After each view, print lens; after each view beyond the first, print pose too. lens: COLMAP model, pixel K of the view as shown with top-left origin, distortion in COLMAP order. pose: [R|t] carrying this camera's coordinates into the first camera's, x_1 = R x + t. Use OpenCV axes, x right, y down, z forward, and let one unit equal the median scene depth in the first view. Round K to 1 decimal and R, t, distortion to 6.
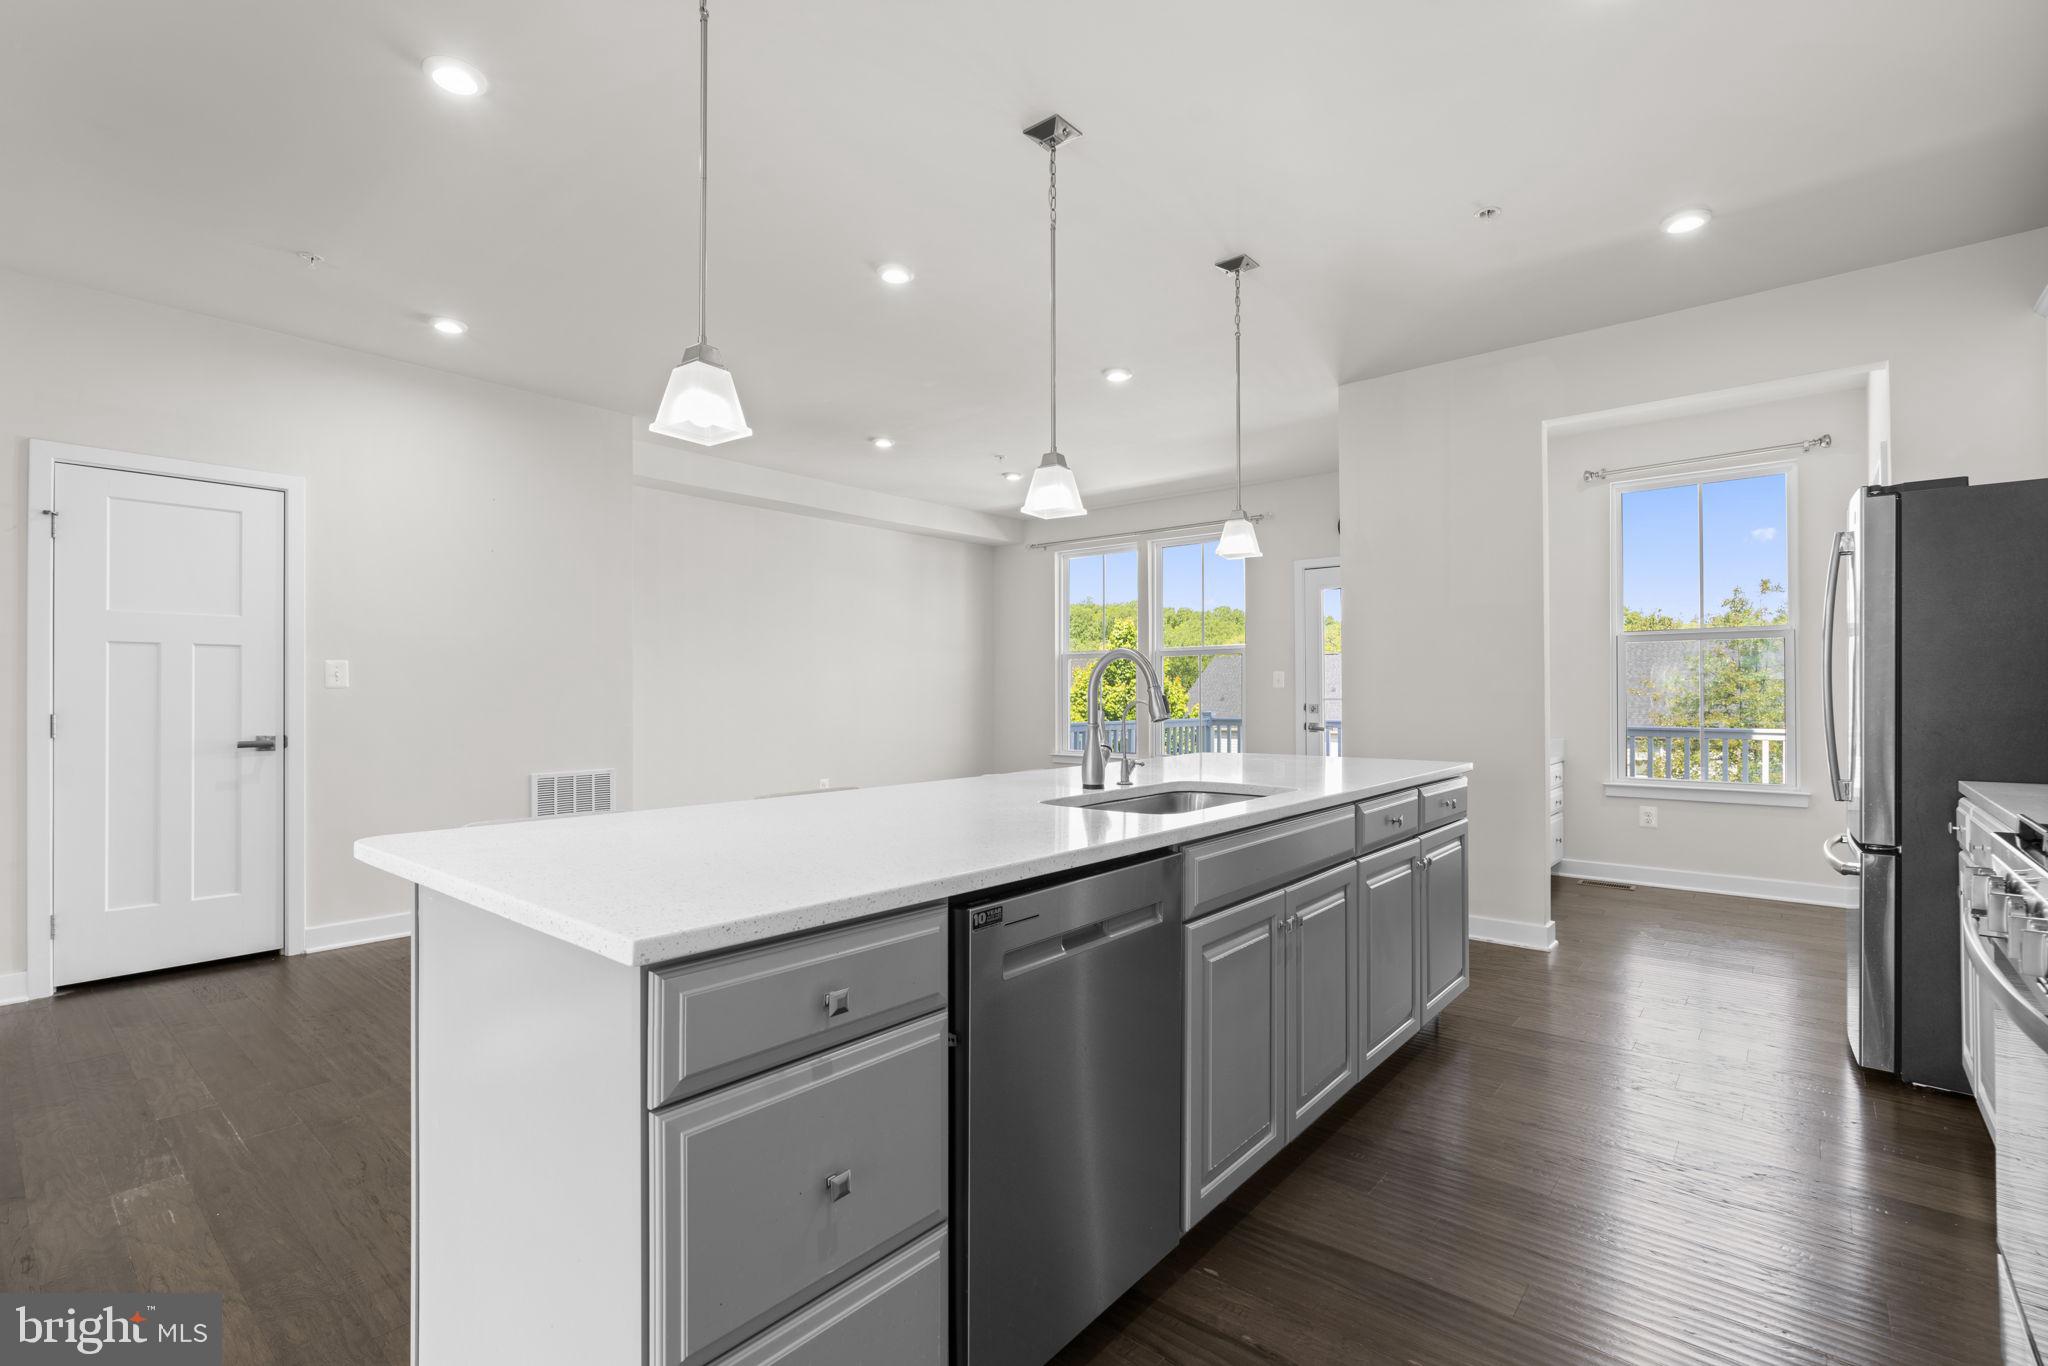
lens RADIAL K [[931.1, 0, 1027.3], [0, 931.1, 685.5], [0, 0, 1]] dist [-0.011301, 0.007187]
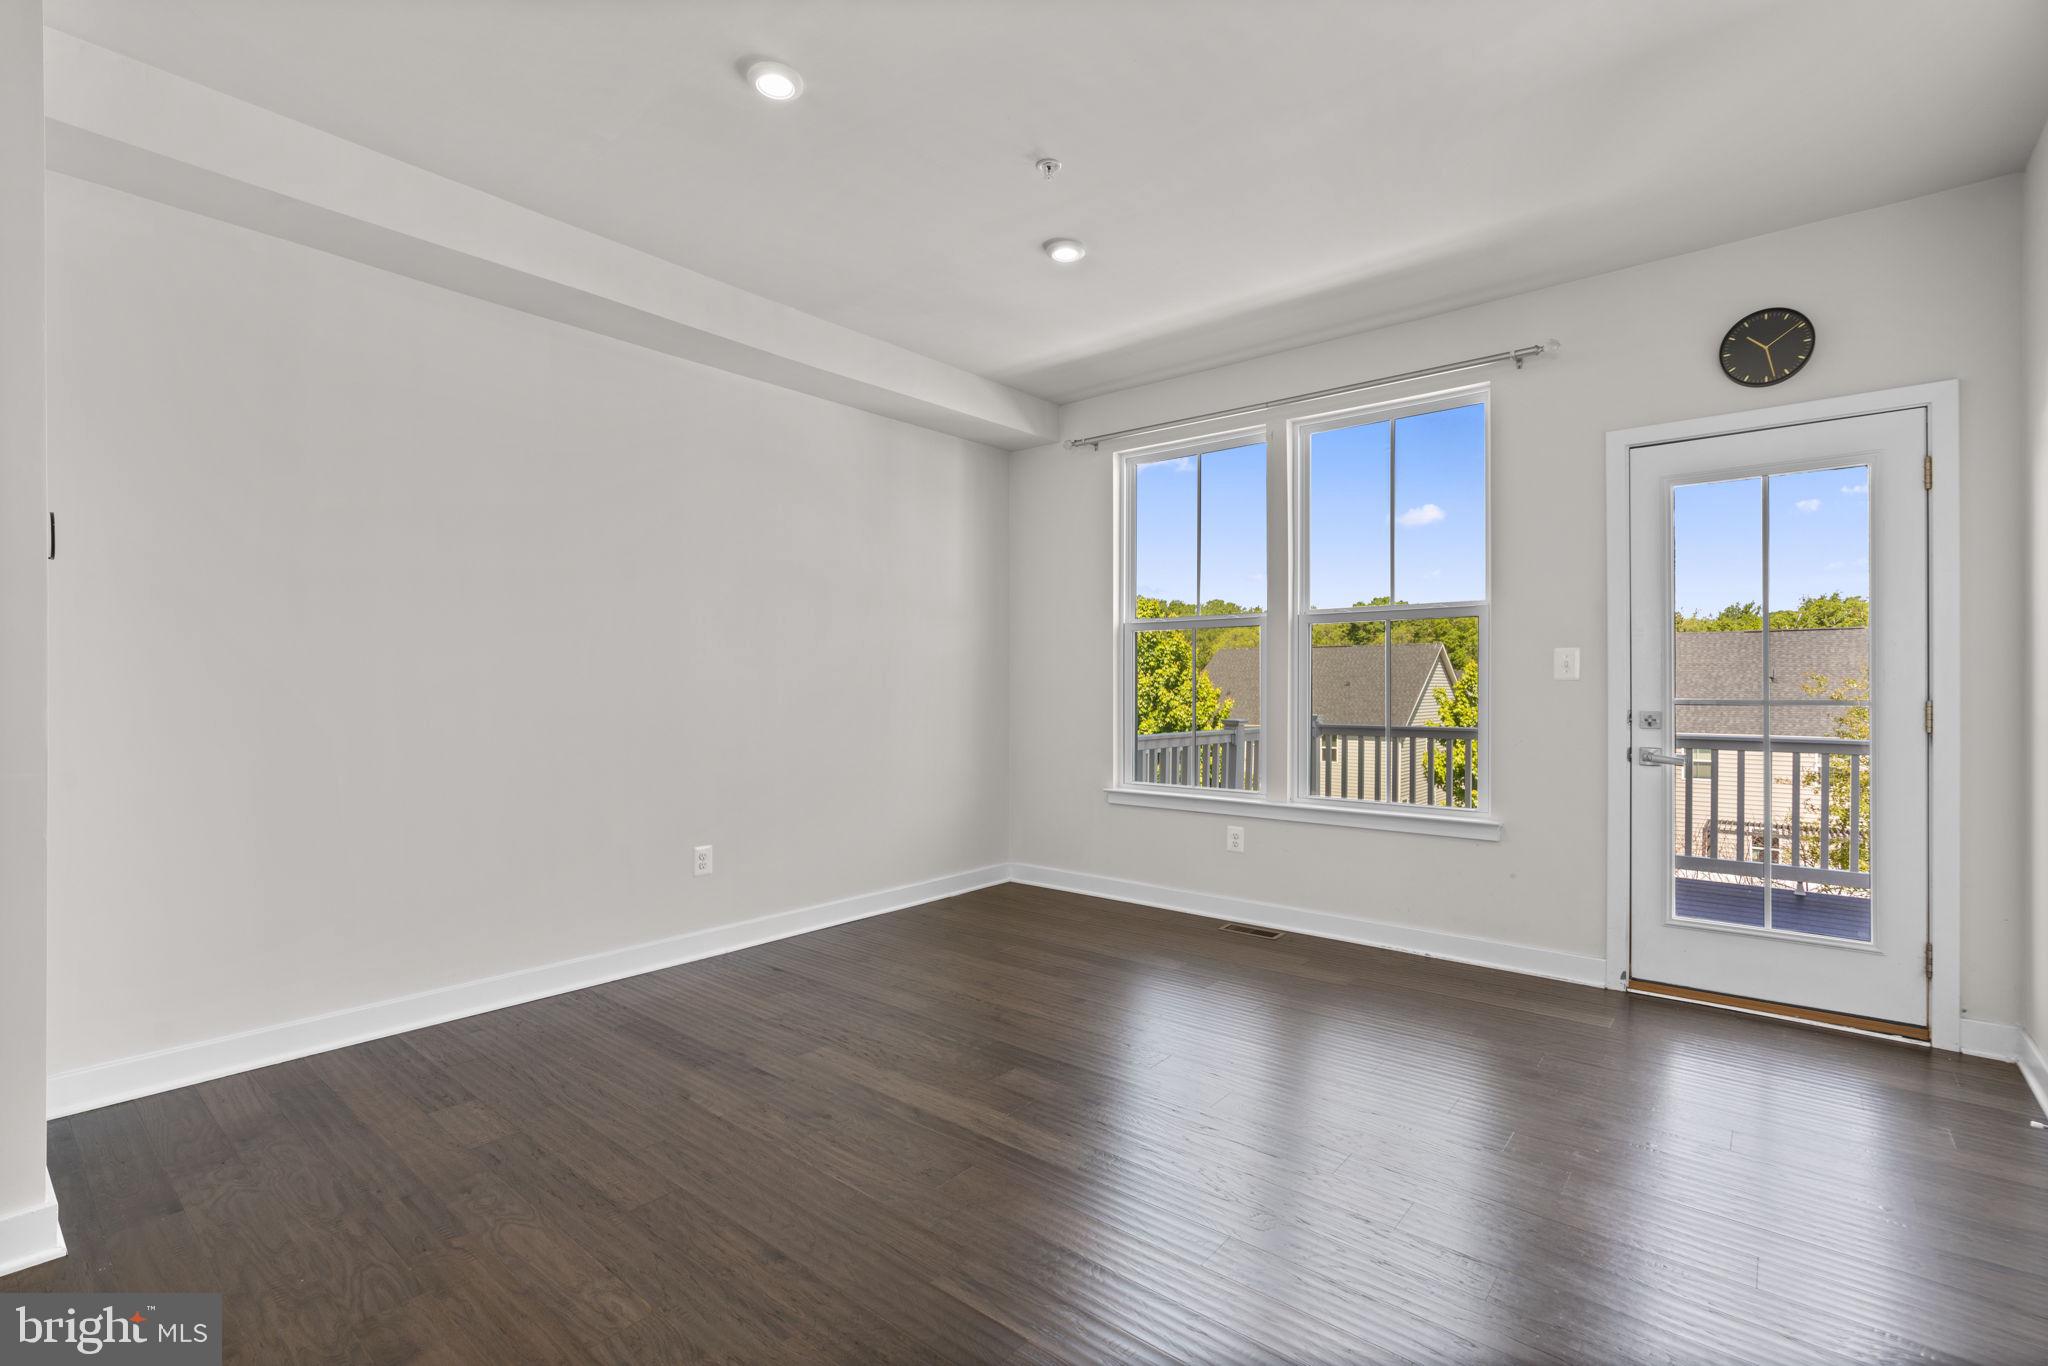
lens RADIAL K [[931.1, 0, 1024.4], [0, 931.1, 684.3], [0, 0, 1]] dist [-0.011301, 0.007187]
pose [[0.999961, 0.003895, 0.007955, -0.065484], [-0.003942, 0.999975, 0.005827, 0.005402], [-0.007932, -0.005858, 0.999951, 0.836070]]
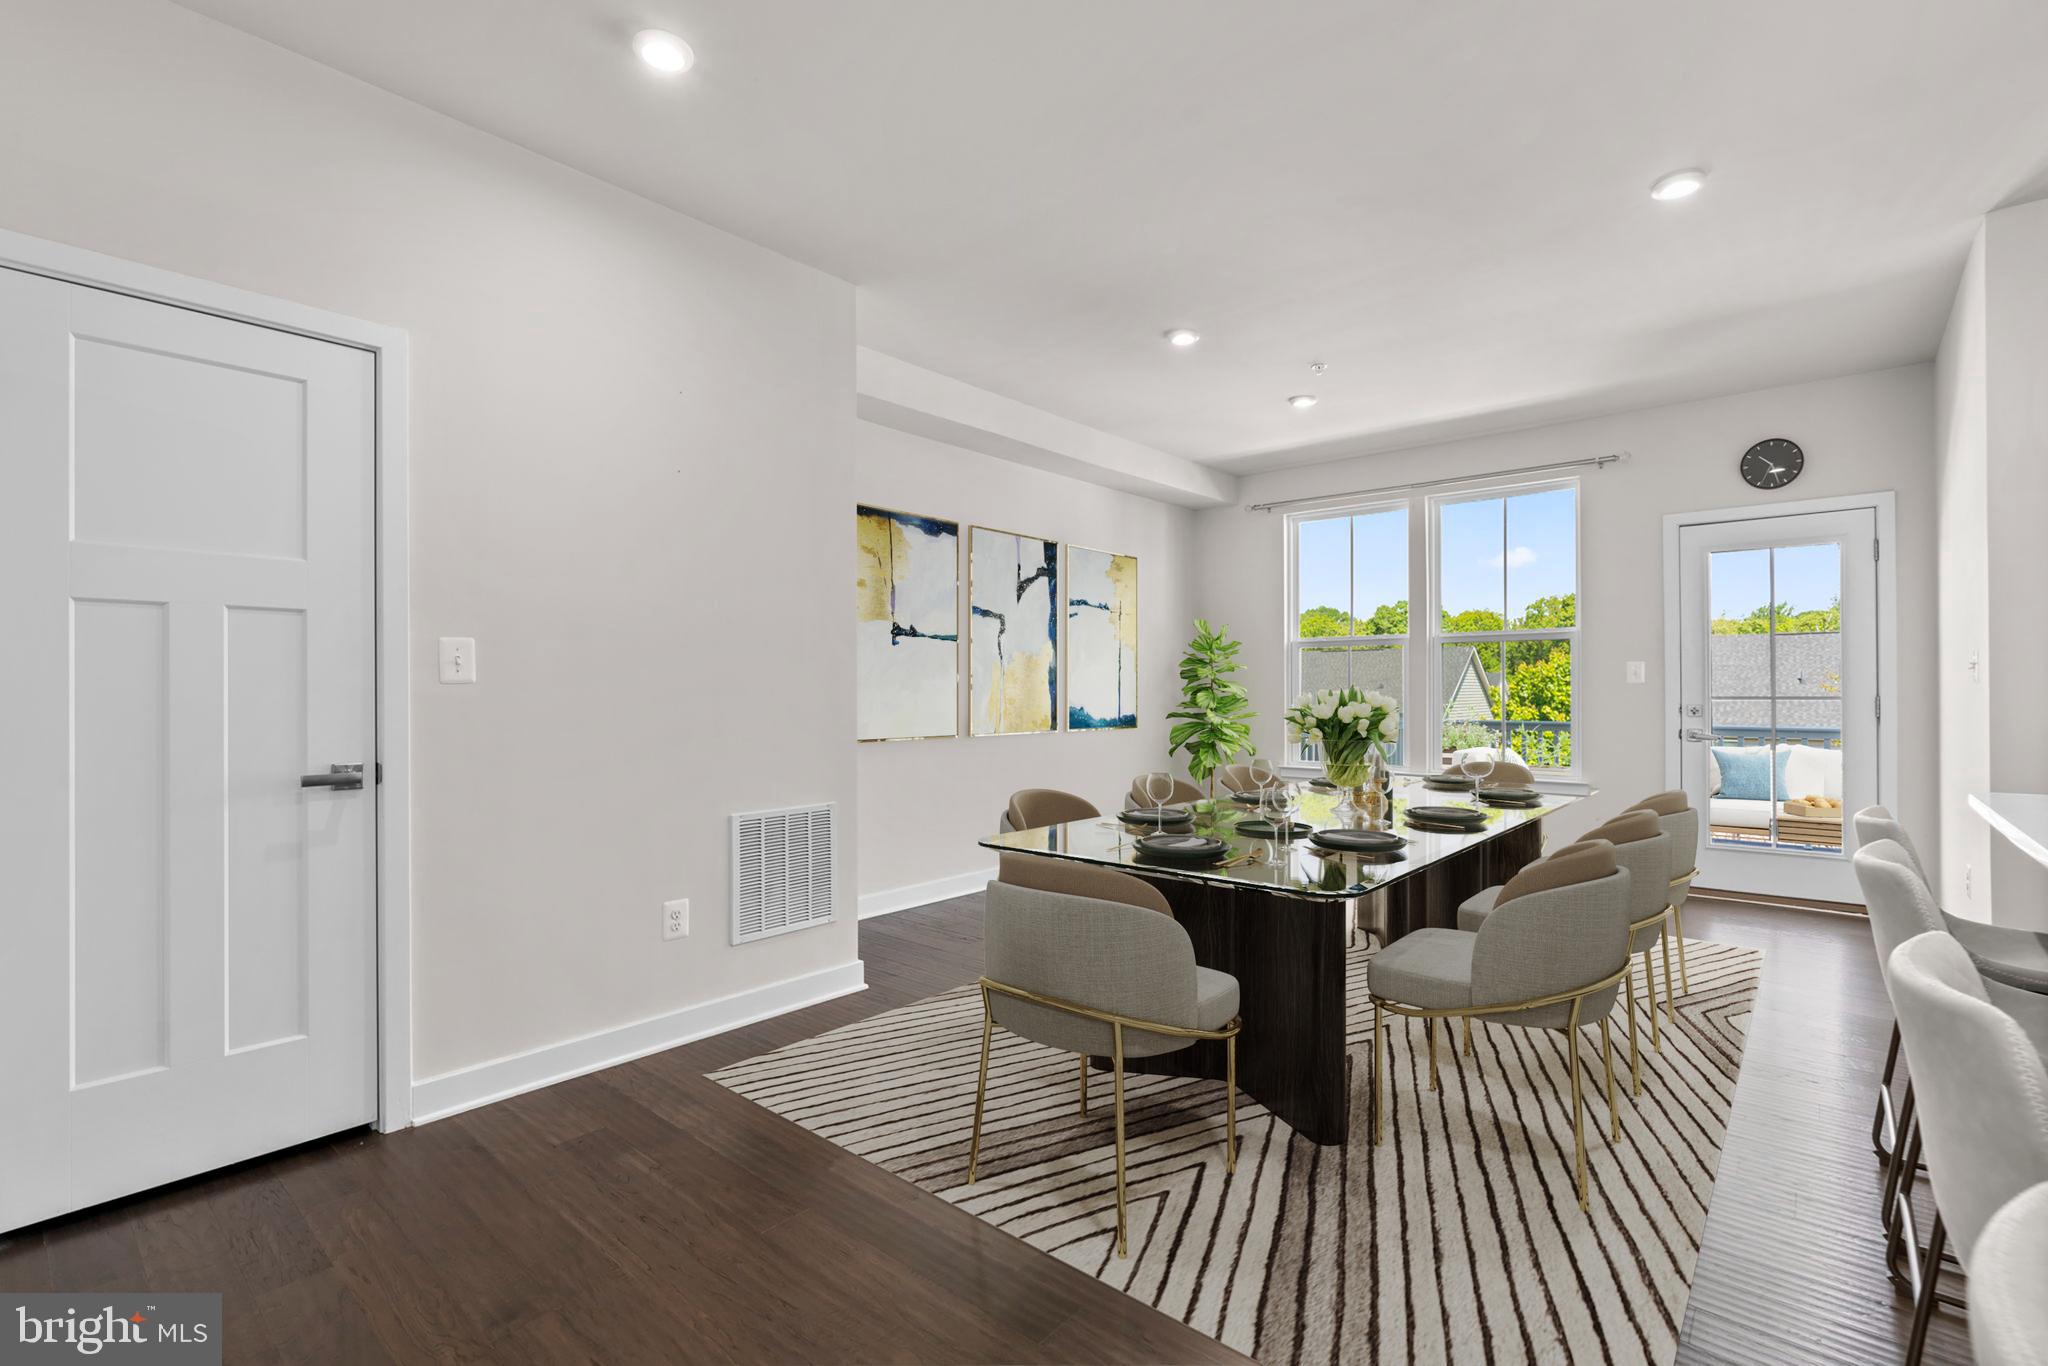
lens RADIAL K [[931.1, 0, 1028.1], [0, 931.1, 687.2], [0, 0, 1]] dist [-0.011301, 0.007187]
pose [[0.999969, -0.000208, -0.007890, -0.381981], [0.000247, 0.999987, 0.005018, 0.002549], [0.007889, -0.005019, 0.999956, 0.412552]]
